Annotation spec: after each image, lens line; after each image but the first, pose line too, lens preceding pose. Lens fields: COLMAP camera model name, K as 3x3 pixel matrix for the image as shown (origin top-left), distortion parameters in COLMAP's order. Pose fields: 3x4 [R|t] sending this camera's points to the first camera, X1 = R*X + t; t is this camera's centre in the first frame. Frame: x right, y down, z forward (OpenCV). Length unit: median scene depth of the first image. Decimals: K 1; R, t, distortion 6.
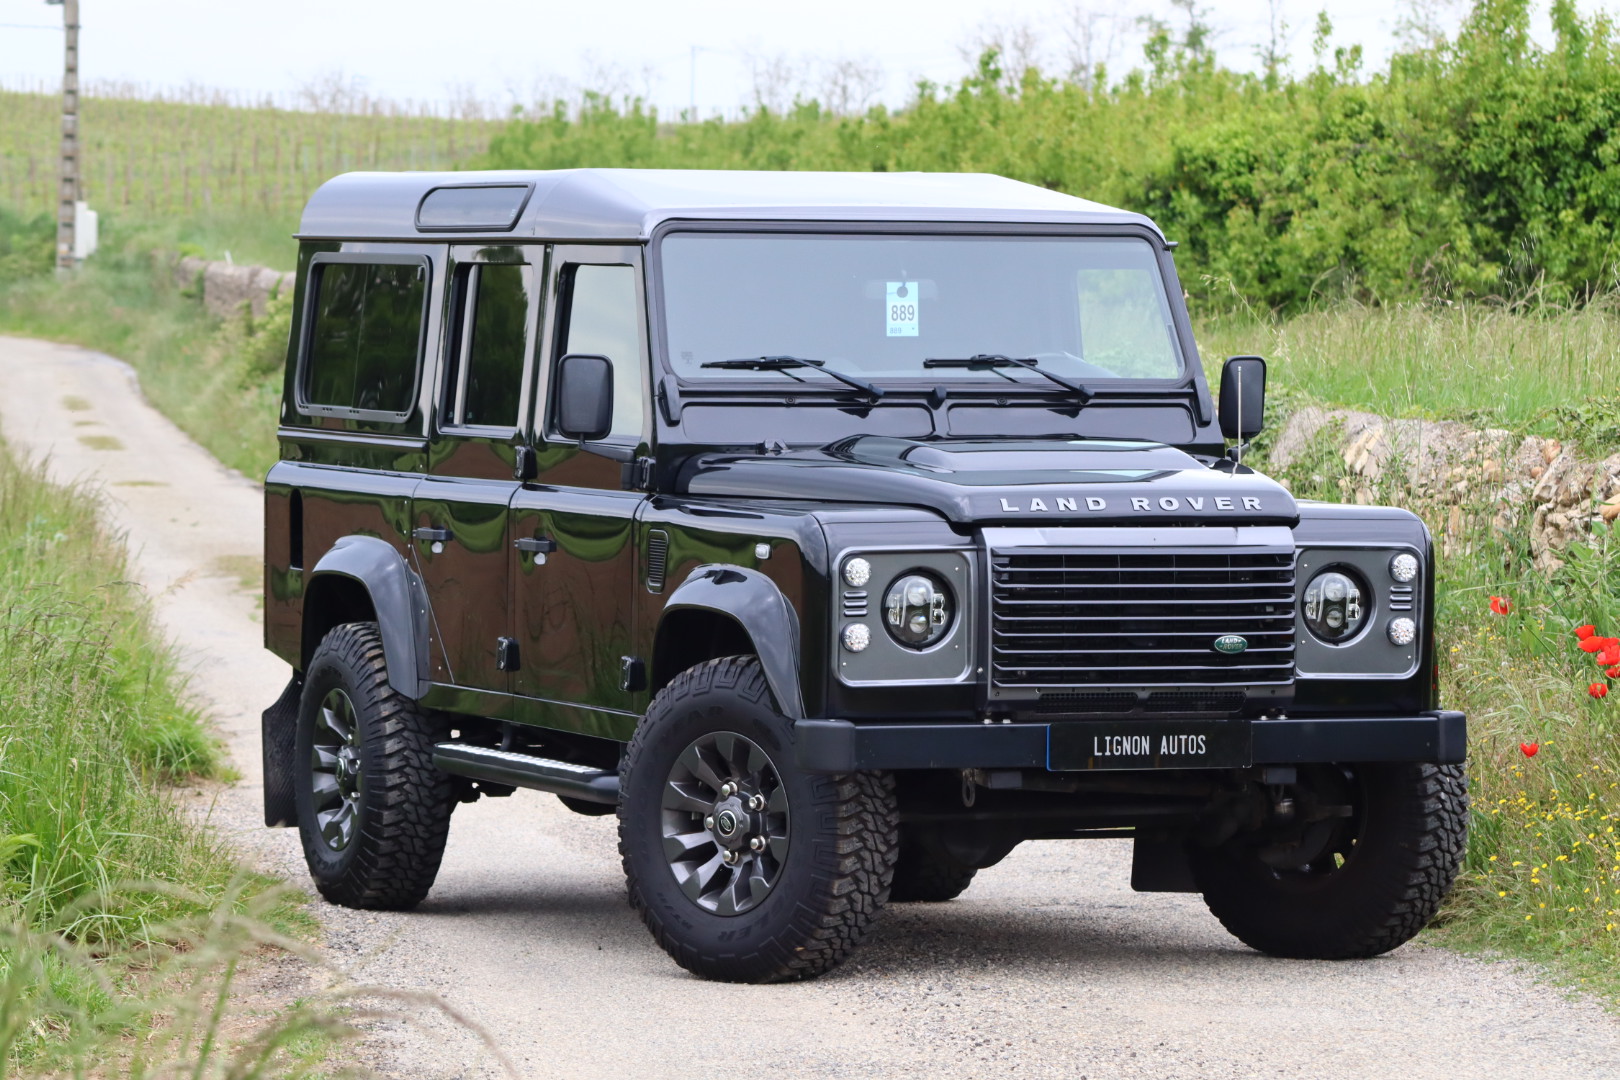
lens RADIAL K [[7748.7, 0, 810.0], [0, 7748.7, 540.0], [0, 0, 1]] dist [0.407312, 7.859386]
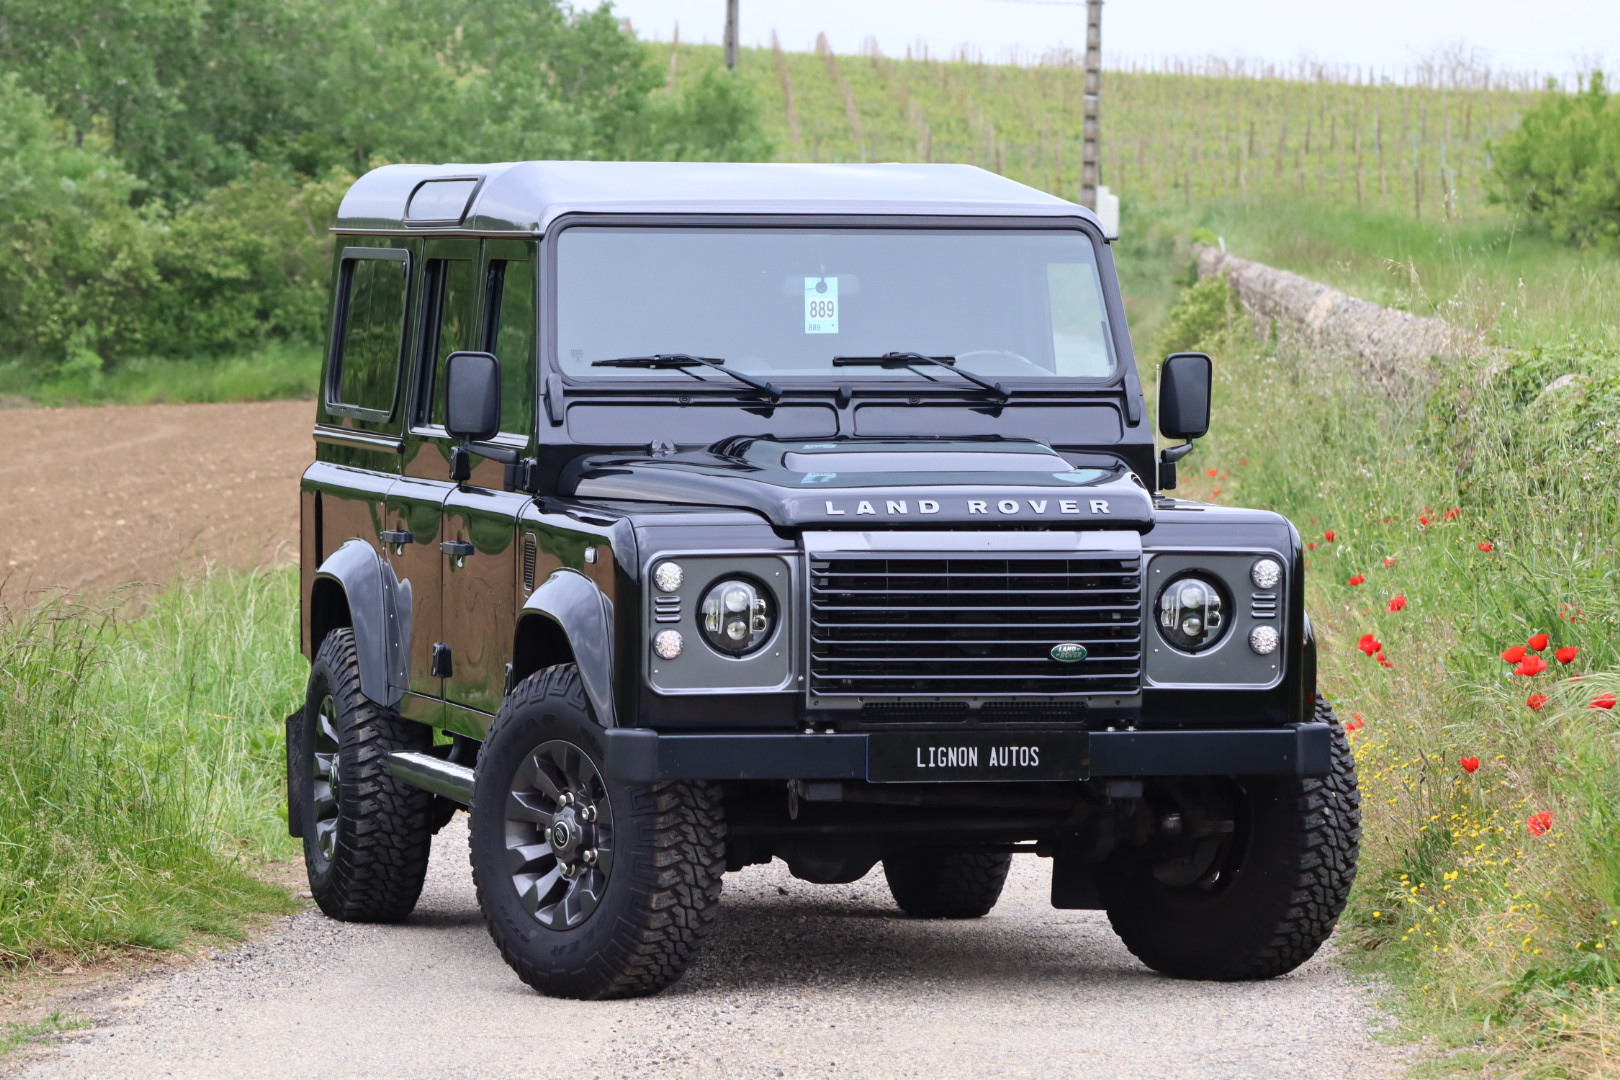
lens RADIAL K [[8199.0, 0, 810.0], [0, 8199.0, 540.0], [0, 0, 1]] dist [0.442782, 1.747965]
pose [[0.989987, 0.002108, -0.141145, 0.164268], [-0.002115, 0.999998, 0.000098, -0.000605], [0.141145, 0.000201, 0.989989, -0.014948]]
